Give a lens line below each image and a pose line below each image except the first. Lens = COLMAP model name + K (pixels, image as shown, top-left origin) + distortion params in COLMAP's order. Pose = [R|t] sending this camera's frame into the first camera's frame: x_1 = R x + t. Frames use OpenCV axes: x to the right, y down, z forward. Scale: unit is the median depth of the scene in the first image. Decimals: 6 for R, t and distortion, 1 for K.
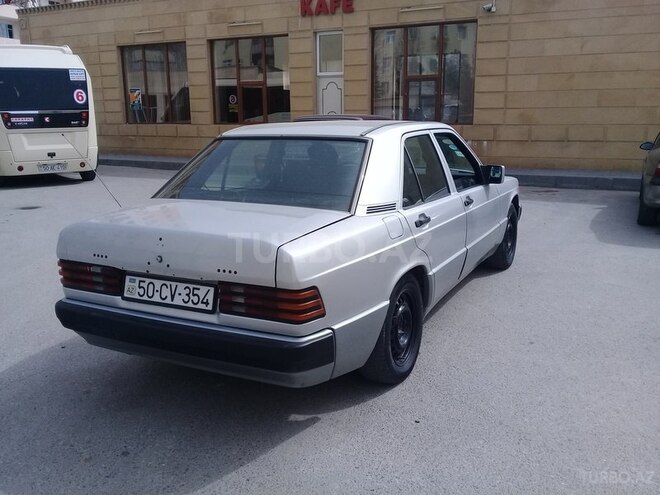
lens RADIAL K [[609.8, 0, 330.0], [0, 609.8, 247.5], [0, 0, 1]] dist [0.098310, -0.188030]
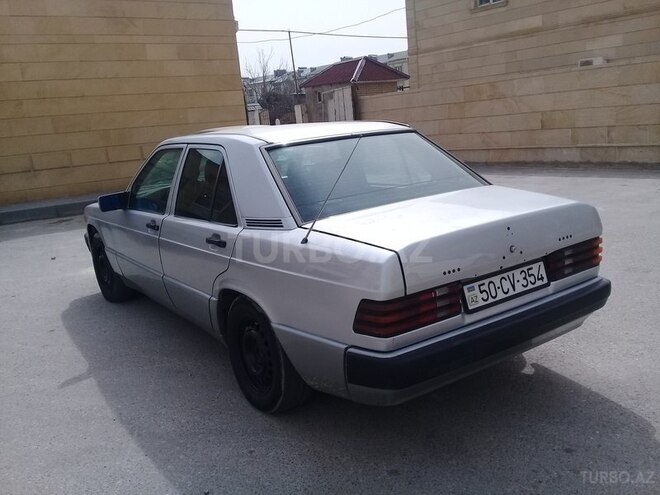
lens RADIAL K [[617.4, 0, 330.0], [0, 617.4, 247.5], [0, 0, 1]] dist [0.100961, -0.186741]
pose [[0.464821, -0.211980, 0.859654, -0.266296], [0.263256, 0.960096, 0.094404, -0.031965], [-0.845362, 0.182428, 0.502078, 0.163191]]
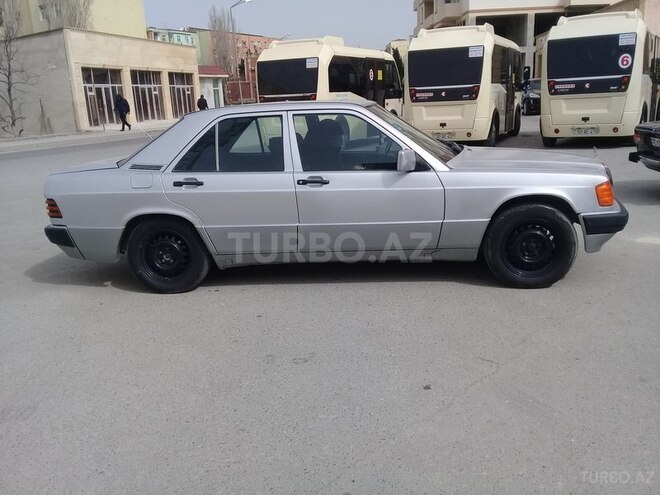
lens RADIAL K [[609.8, 0, 330.0], [0, 609.8, 247.5], [0, 0, 1]] dist [0.098310, -0.188030]
pose [[0.356247, 0.219175, -0.908323, 0.399485], [-0.158043, 0.972228, 0.172610, -0.050077], [0.920929, 0.082063, 0.380992, 0.212711]]
